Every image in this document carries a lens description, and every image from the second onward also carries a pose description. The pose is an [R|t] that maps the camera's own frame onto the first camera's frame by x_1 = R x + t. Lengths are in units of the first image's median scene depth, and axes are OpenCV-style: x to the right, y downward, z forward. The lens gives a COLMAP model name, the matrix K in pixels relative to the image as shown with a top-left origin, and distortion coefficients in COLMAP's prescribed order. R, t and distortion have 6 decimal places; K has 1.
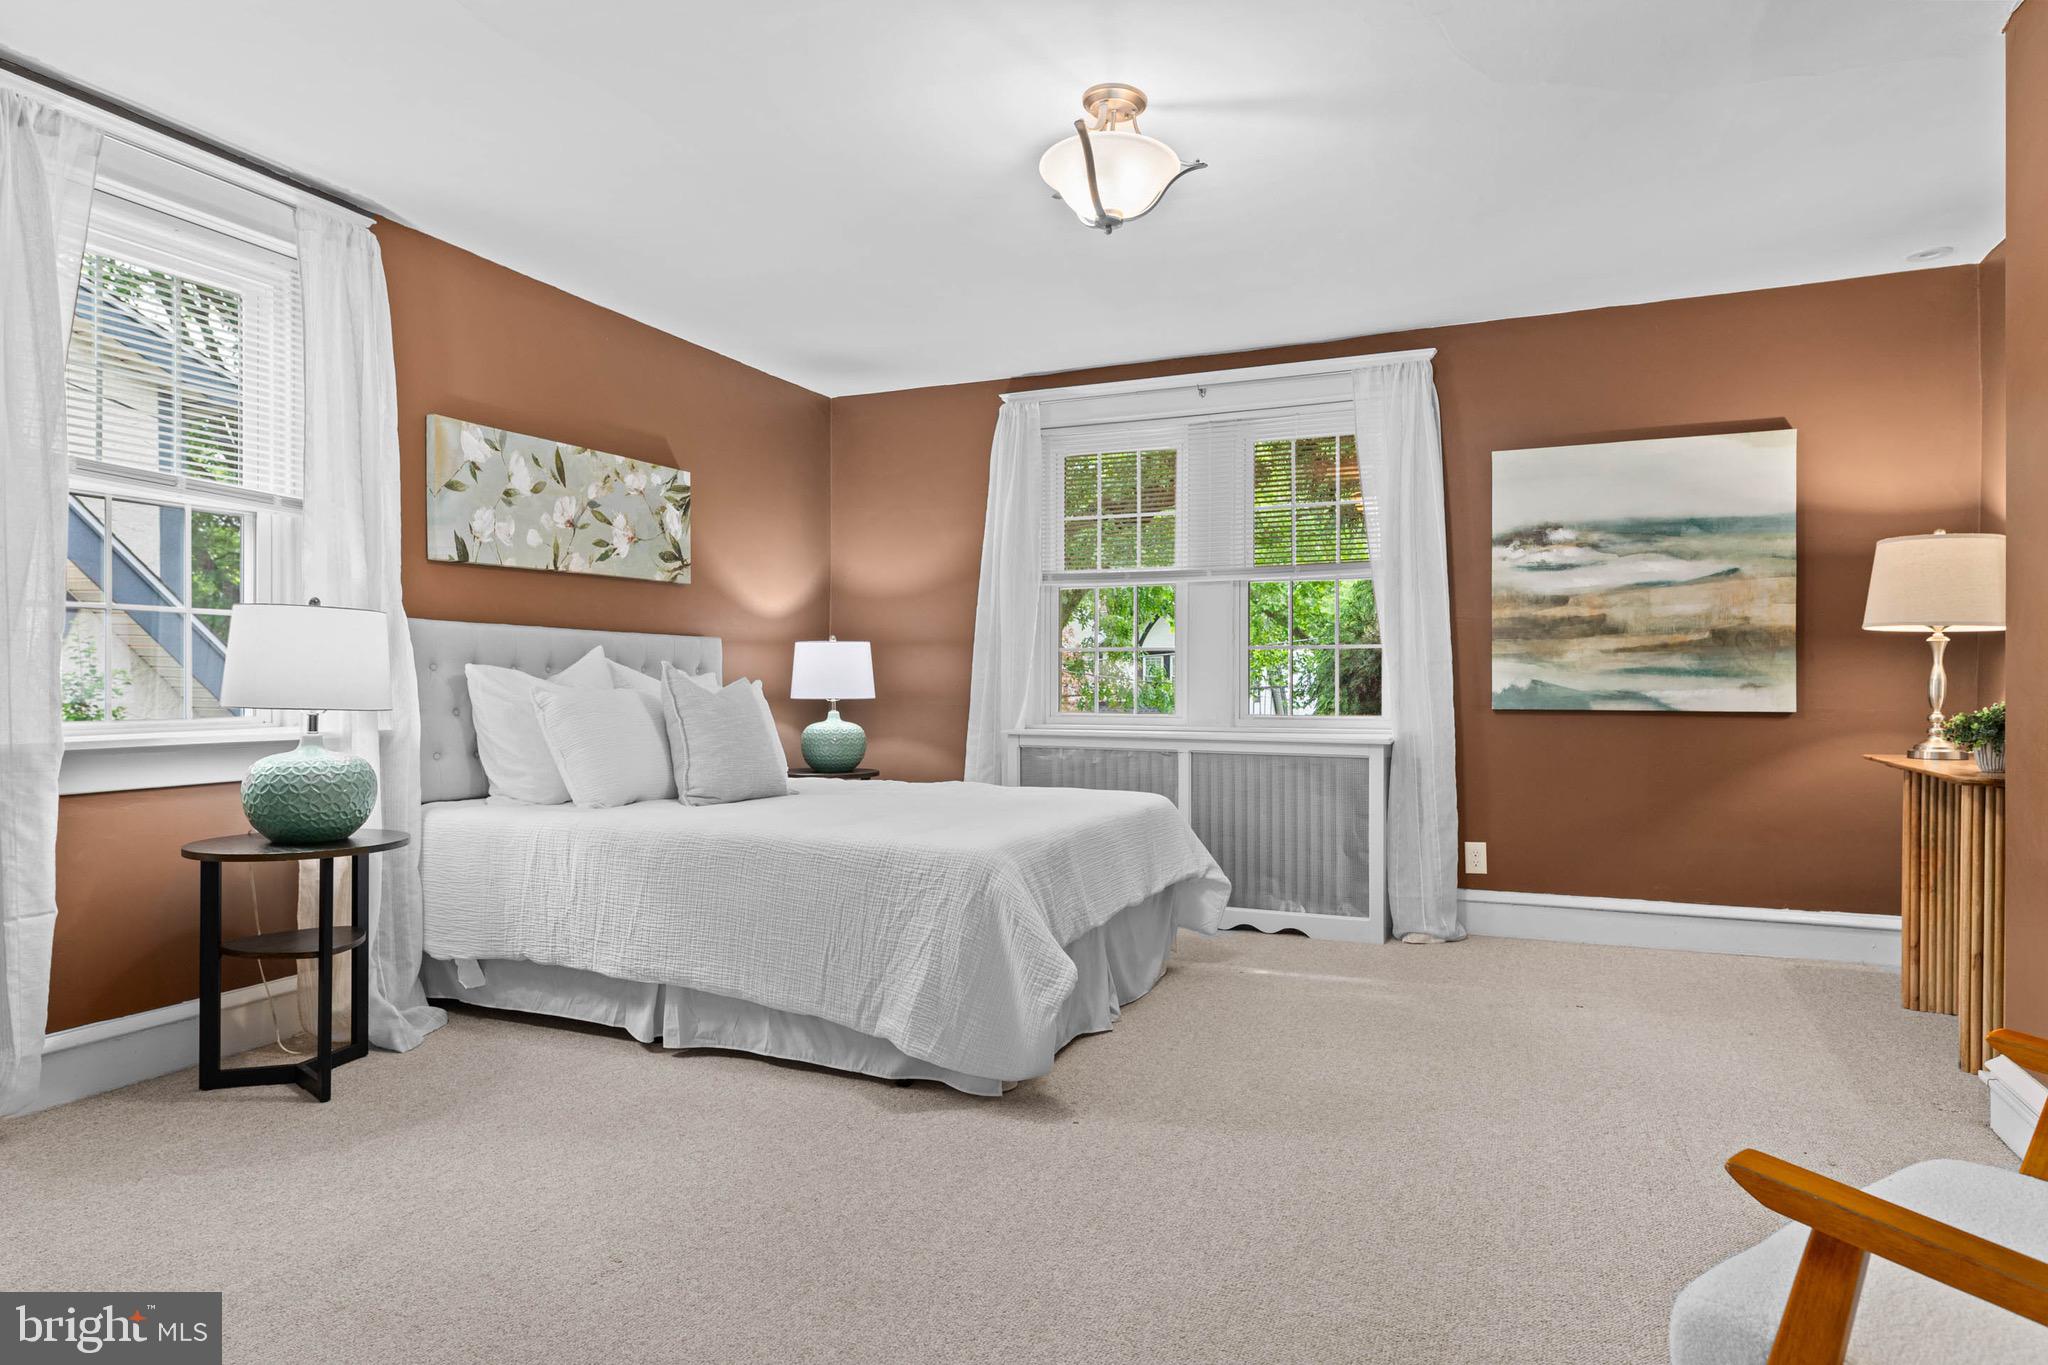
lens RADIAL K [[1175.5, 0, 1027.9], [0, 1175.5, 684.3], [0, 0, 1]] dist [0.003527, 0.000386]
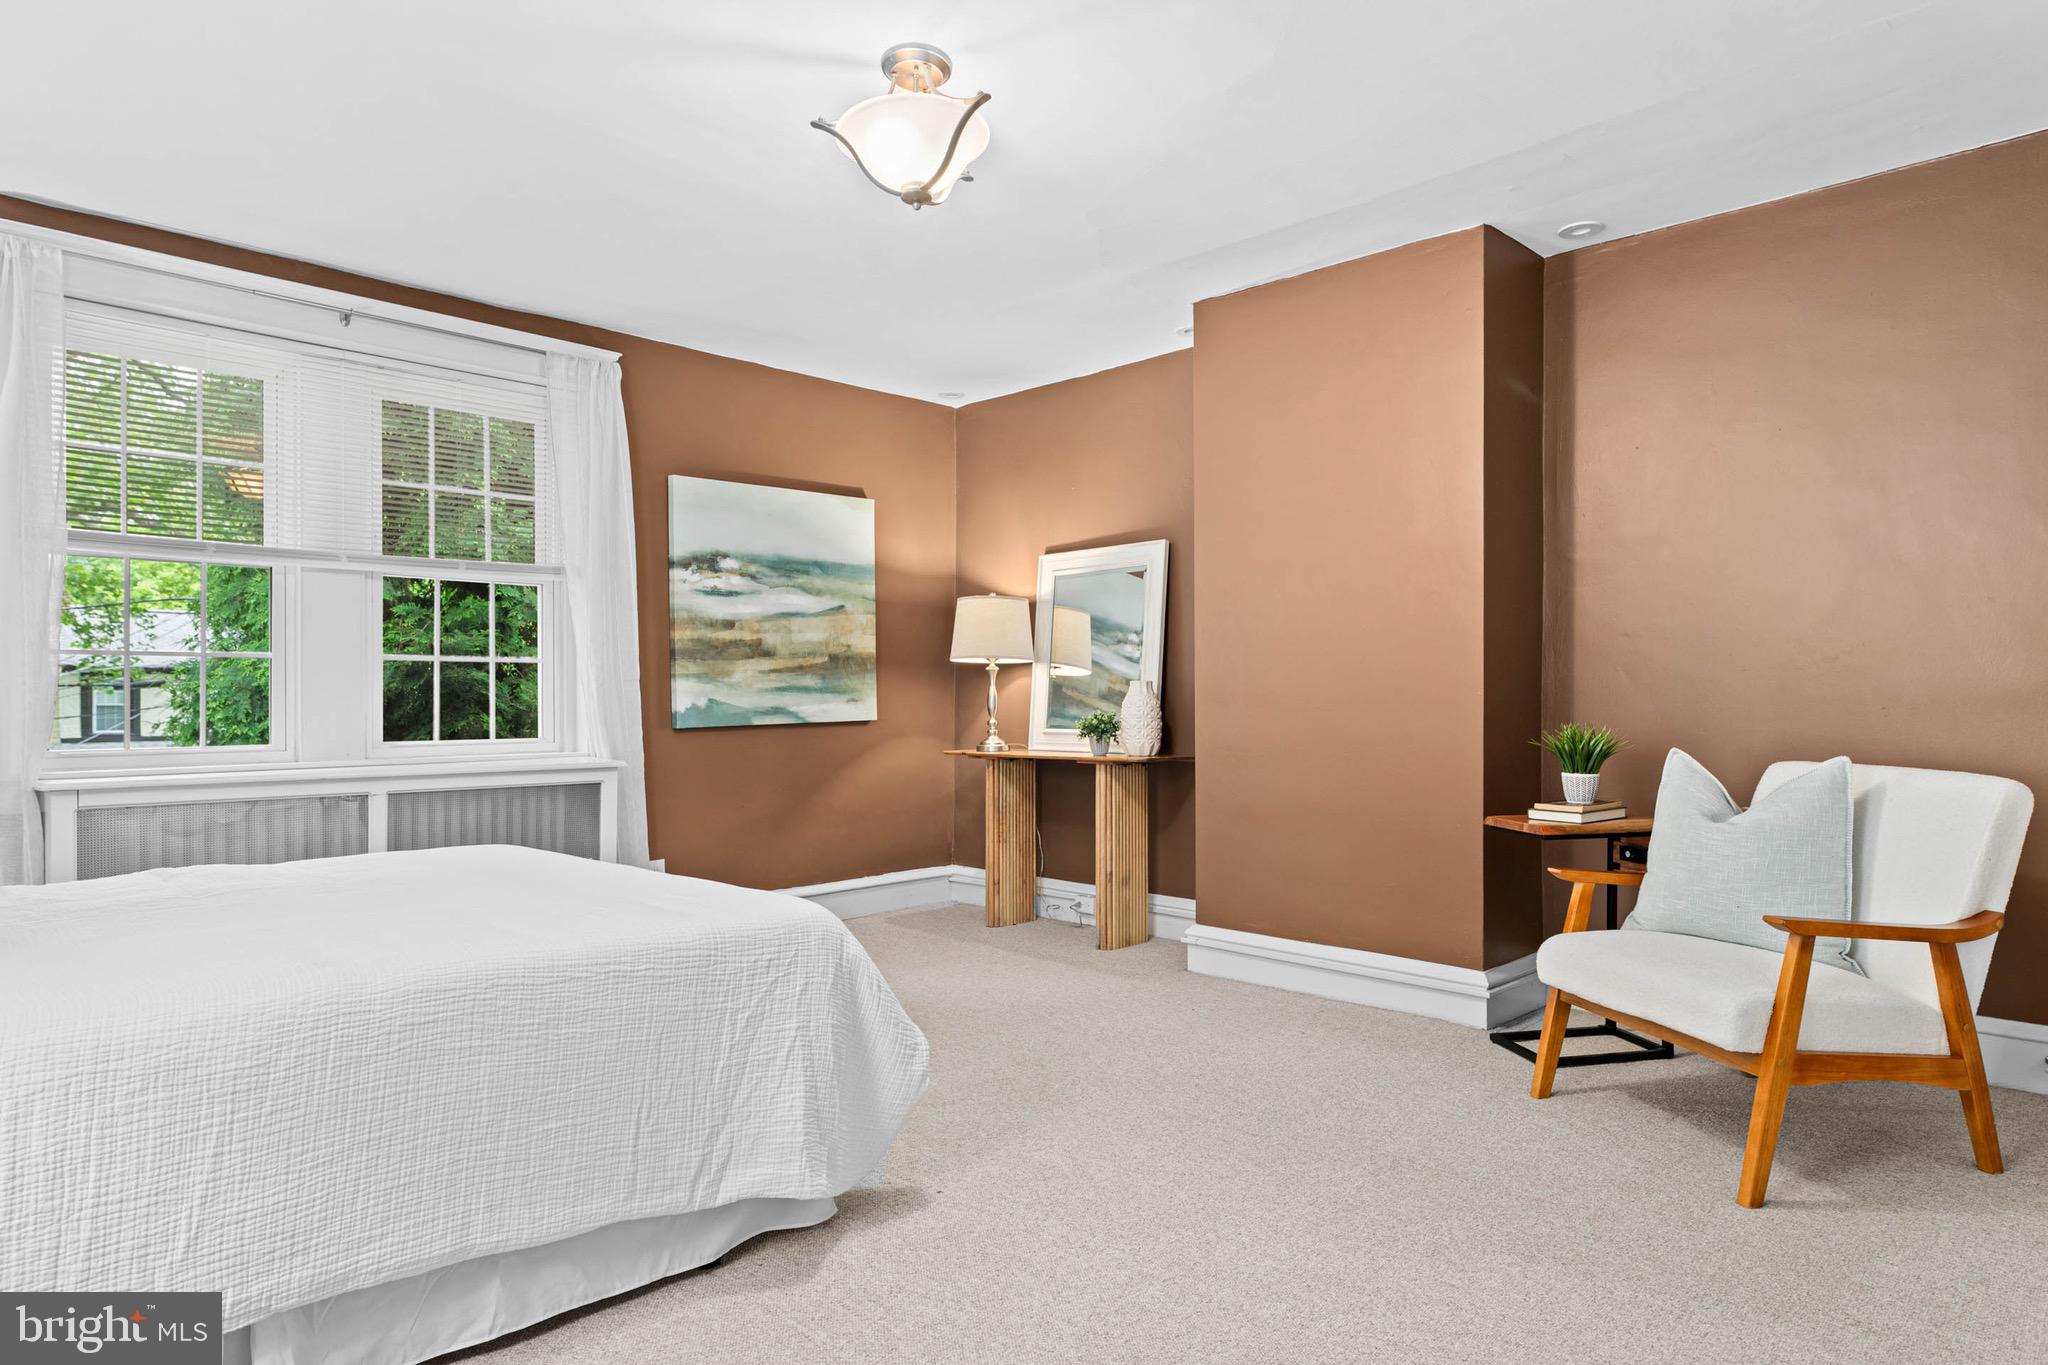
lens RADIAL K [[1175.5, 0, 1028.2], [0, 1175.5, 678.1], [0, 0, 1]] dist [0.003527, 0.000386]
pose [[0.390456, 0.002172, 0.920619, -0.440560], [0.020356, 0.999732, -0.010992, -0.004865], [-0.920397, 0.023032, 0.390307, 0.335652]]
